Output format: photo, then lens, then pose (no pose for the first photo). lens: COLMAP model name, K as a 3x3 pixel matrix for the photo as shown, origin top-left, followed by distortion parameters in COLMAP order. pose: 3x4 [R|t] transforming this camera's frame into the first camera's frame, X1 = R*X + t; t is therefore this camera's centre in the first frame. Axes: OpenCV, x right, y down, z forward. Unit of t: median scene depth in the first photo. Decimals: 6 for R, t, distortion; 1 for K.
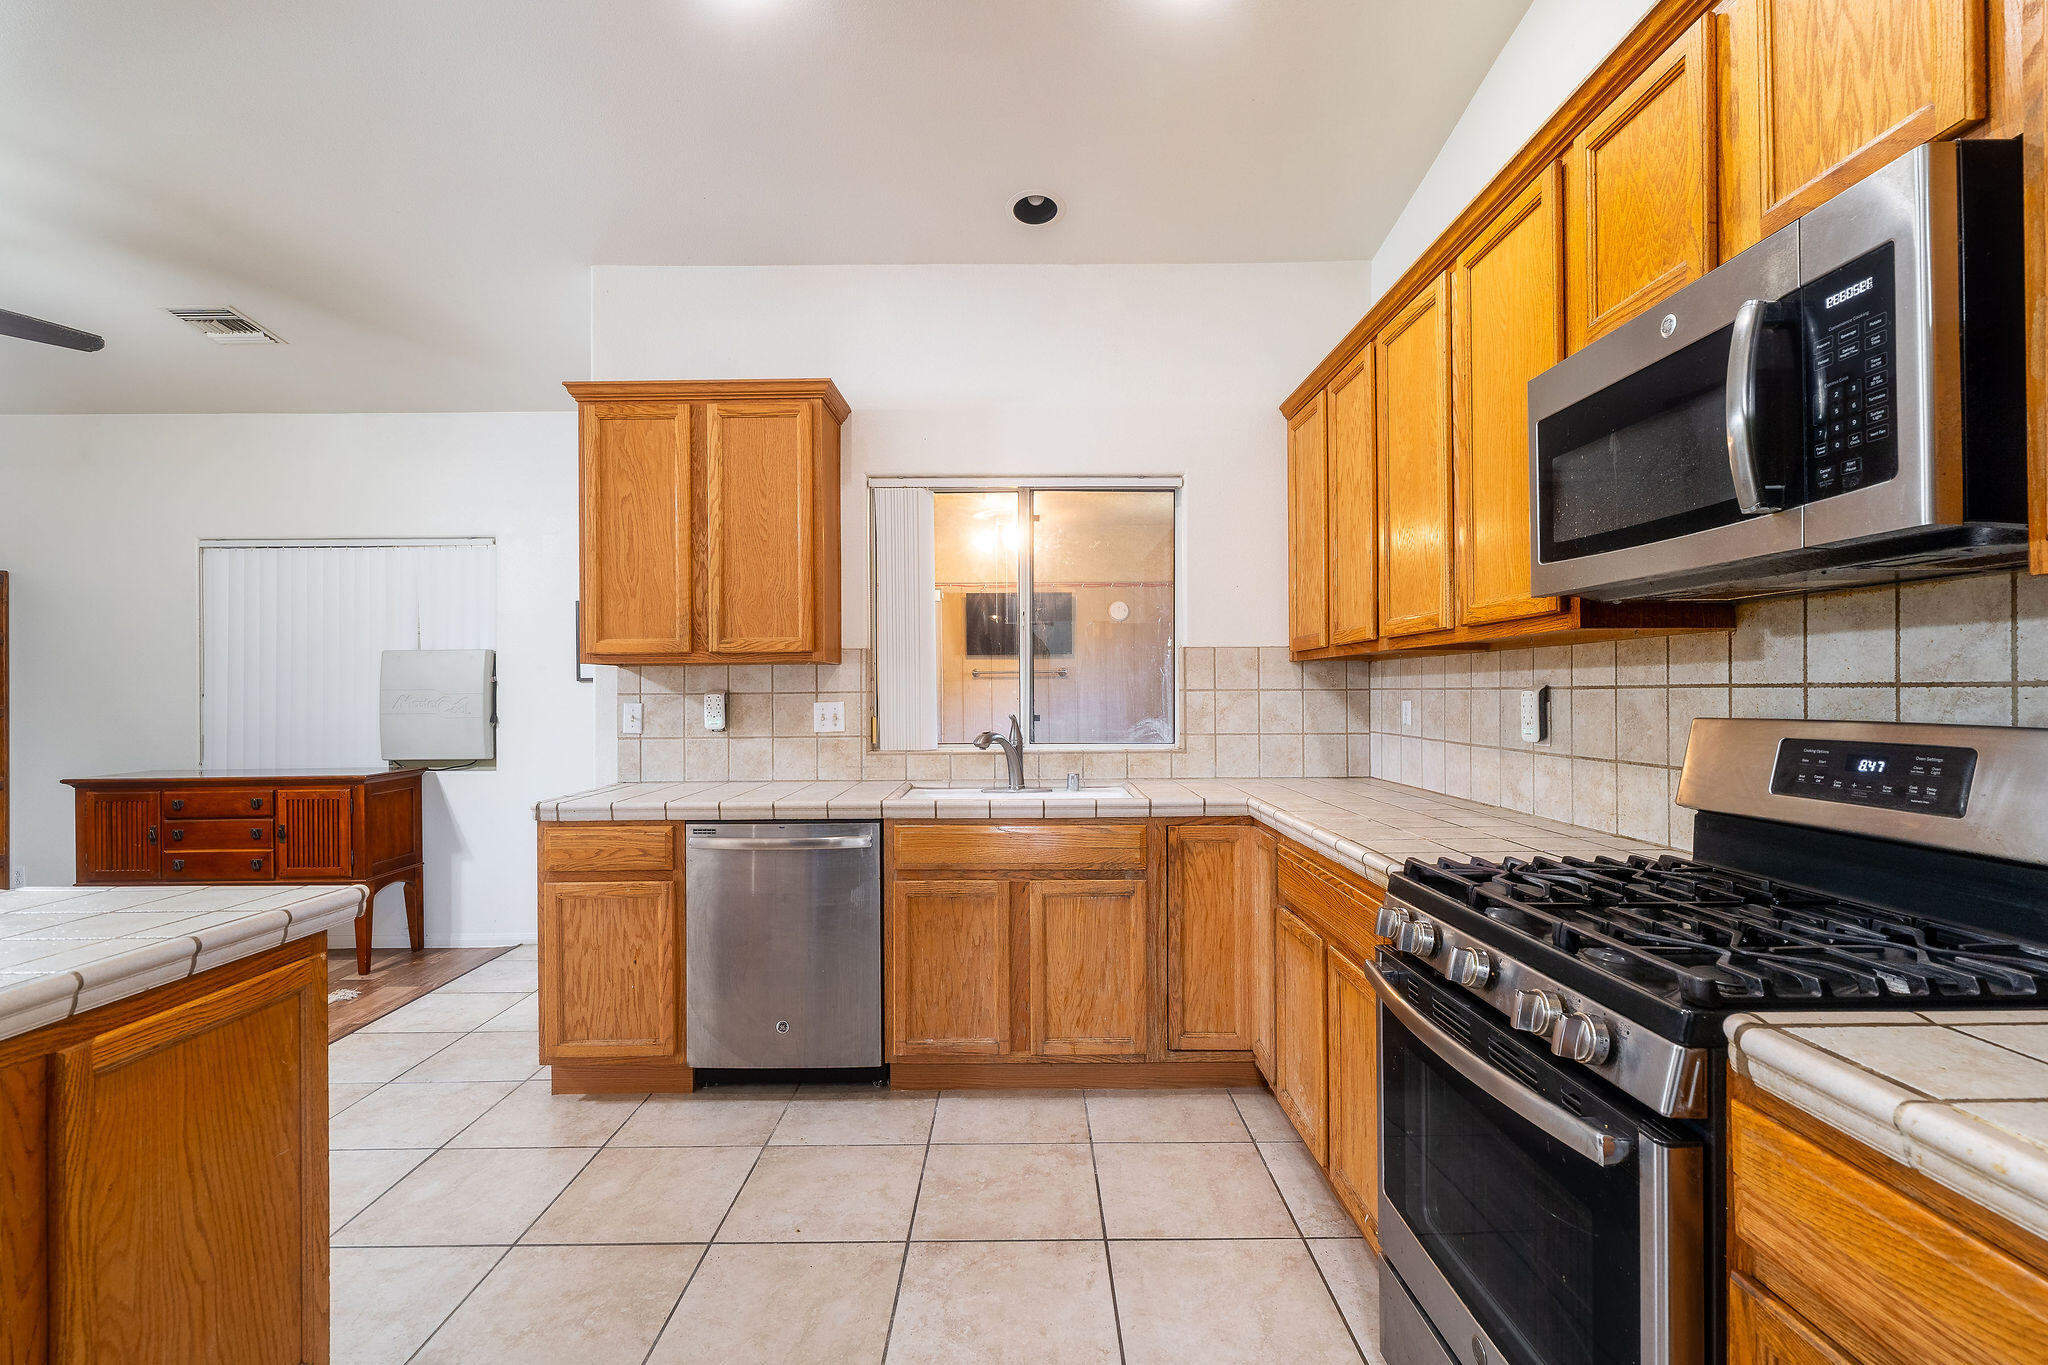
lens RADIAL K [[924.9, 0, 1026.0], [0, 924.9, 687.1], [0, 0, 1]] dist [-0.005941, 0.000289]
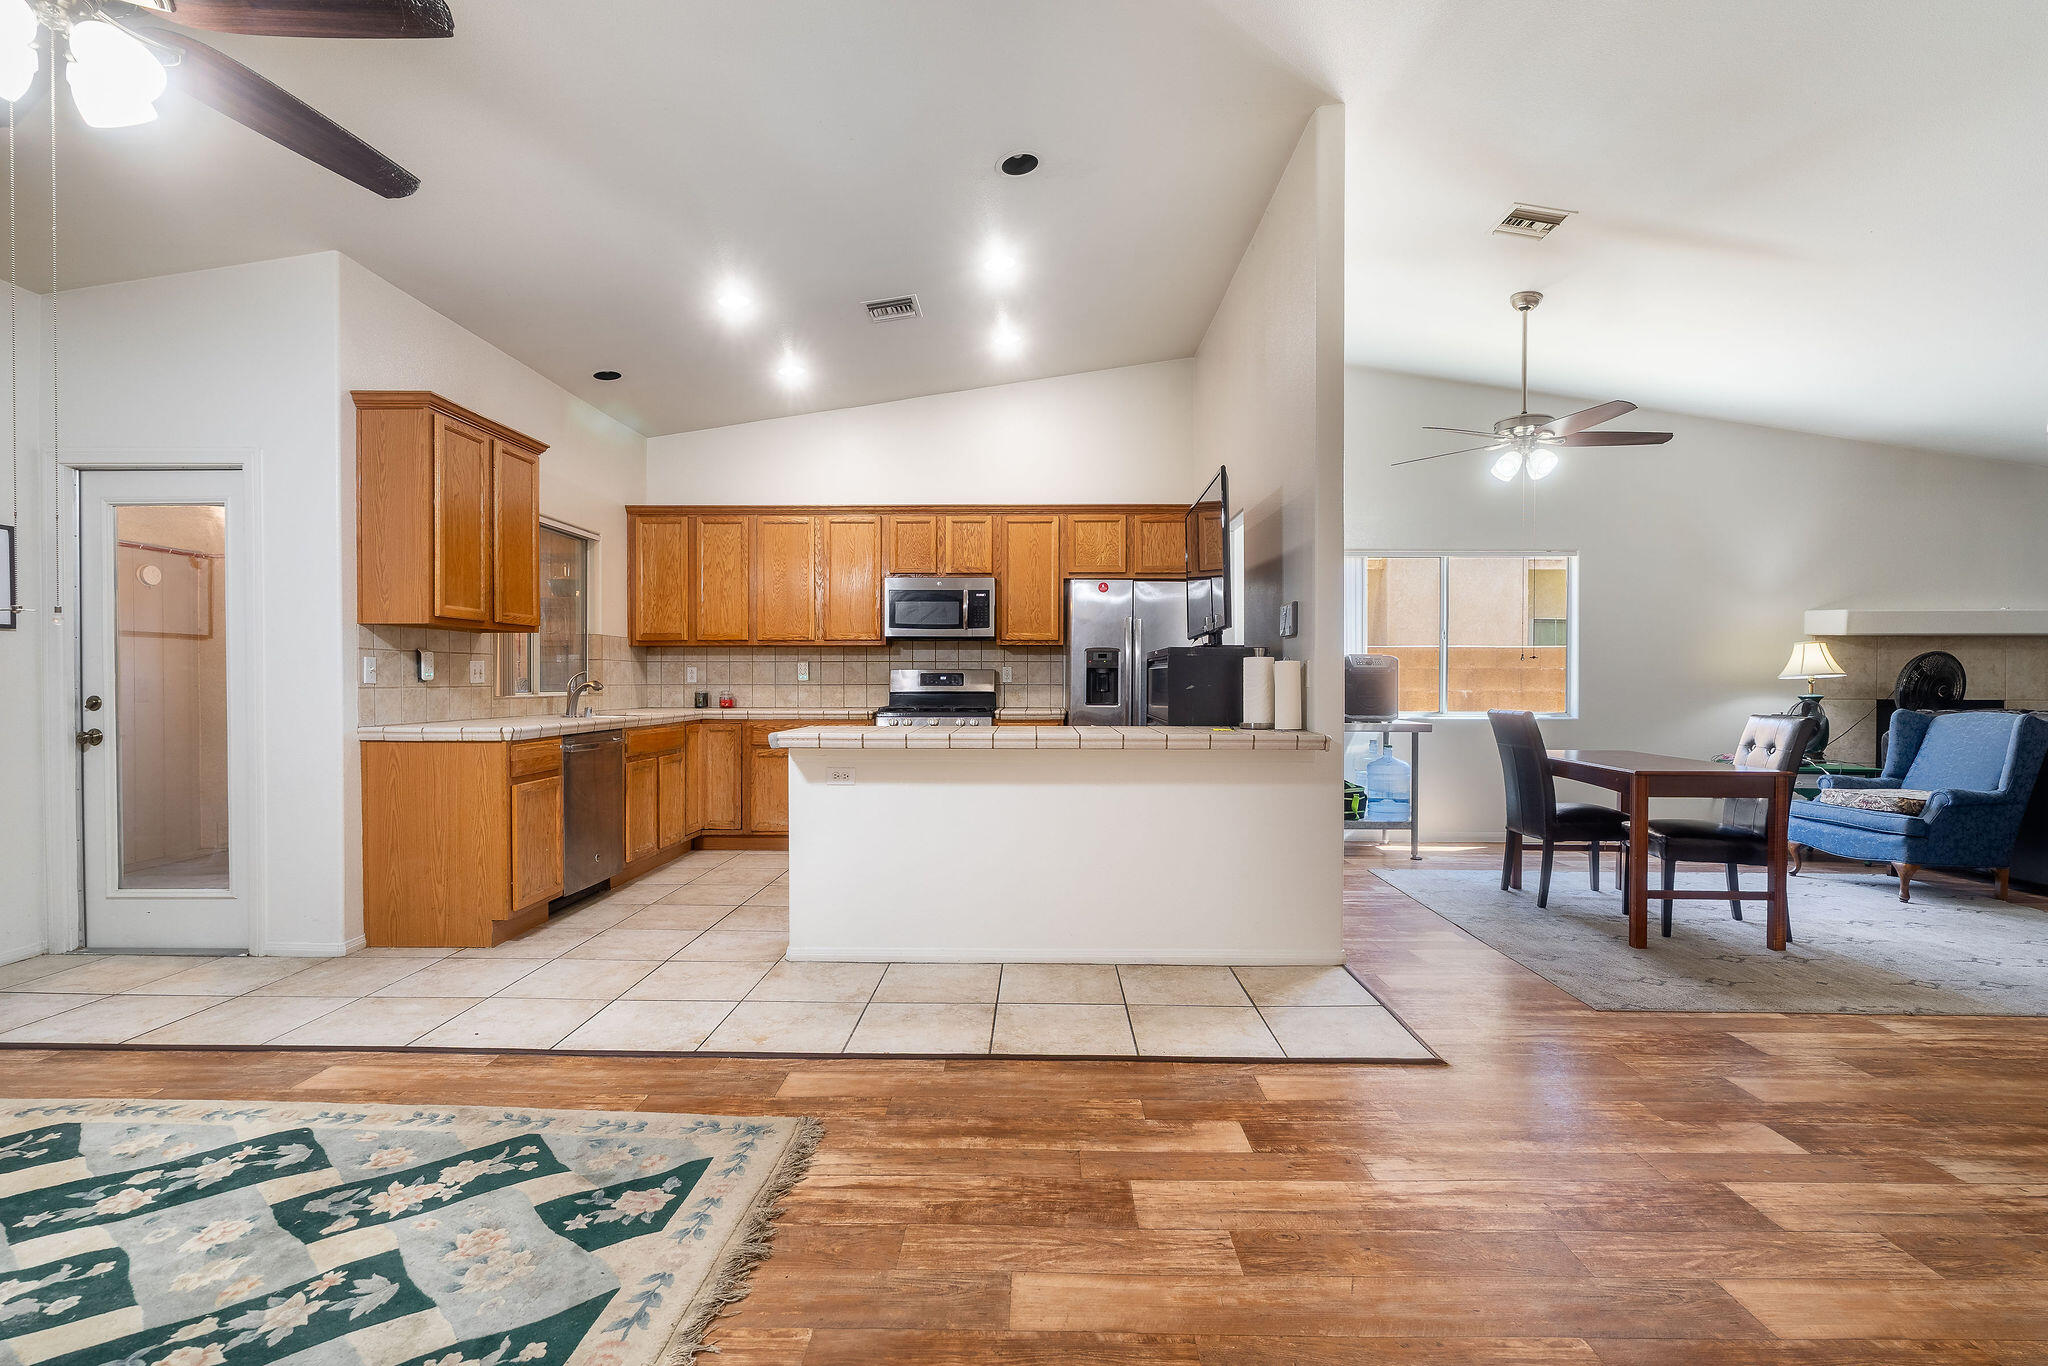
lens RADIAL K [[924.9, 0, 1026.0], [0, 924.9, 687.6], [0, 0, 1]] dist [-0.005941, 0.000289]
pose [[0.031769, -0.000292, 0.999495, -2.530546], [-0.004039, 0.999992, 0.000421, 0.084889], [-0.999487, -0.004050, 0.031768, 0.258139]]
